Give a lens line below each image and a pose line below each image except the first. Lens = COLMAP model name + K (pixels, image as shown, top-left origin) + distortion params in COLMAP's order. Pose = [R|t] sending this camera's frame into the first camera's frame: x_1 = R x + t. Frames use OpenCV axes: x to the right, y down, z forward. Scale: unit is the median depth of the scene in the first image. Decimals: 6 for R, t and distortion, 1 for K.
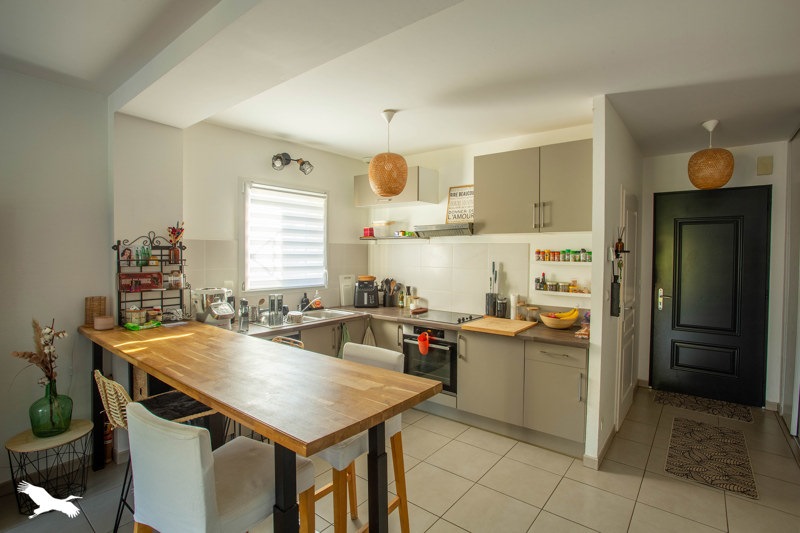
lens RADIAL K [[390.9, 0, 401.0], [0, 390.9, 264.6], [0, 0, 1]] dist [-0.018554, 0.003836]
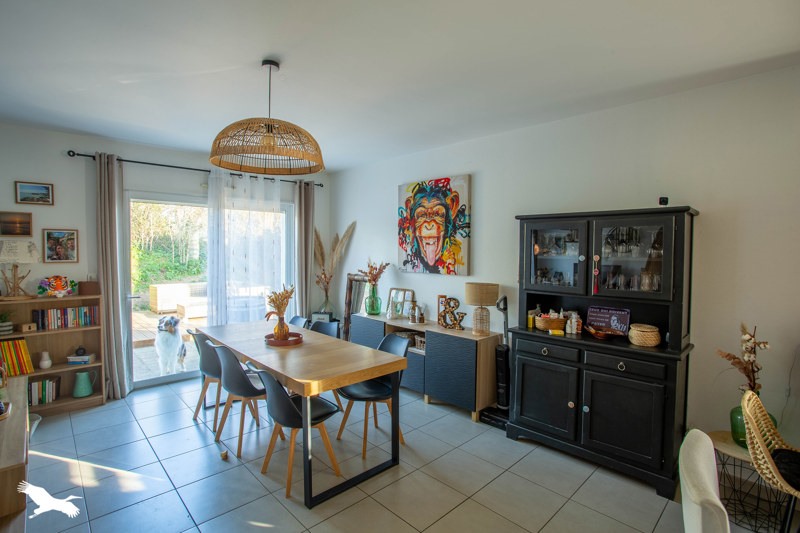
lens RADIAL K [[390.9, 0, 401.9], [0, 390.9, 261.6], [0, 0, 1]] dist [-0.018554, 0.003836]
pose [[-0.092598, 0.024188, -0.995410, 0.054785], [-0.040753, 0.998775, 0.028060, -0.004651], [0.994869, 0.043164, -0.091499, 0.105758]]
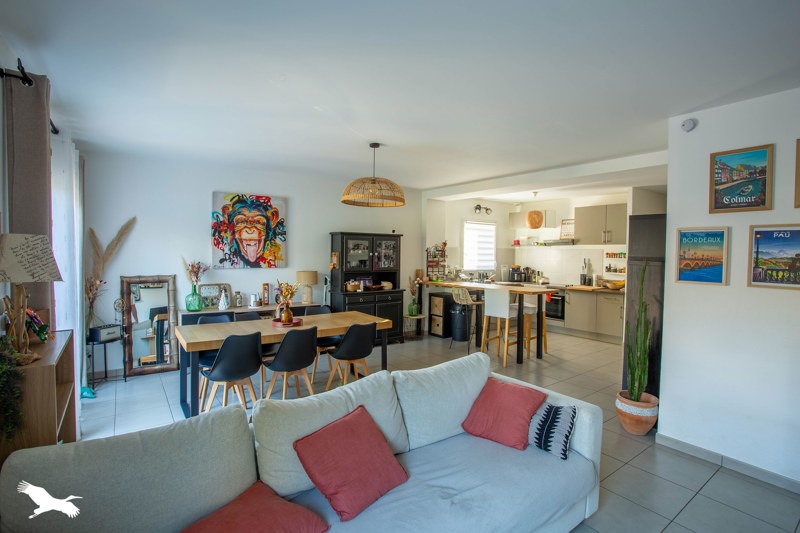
lens RADIAL K [[390.9, 0, 418.6], [0, 390.9, 261.7], [0, 0, 1]] dist [-0.018554, 0.003836]
pose [[0.975287, 0.012302, -0.220597, -0.158391], [-0.013626, 0.999897, -0.004482, 0.032382], [0.220519, 0.007377, 0.975355, -1.179762]]
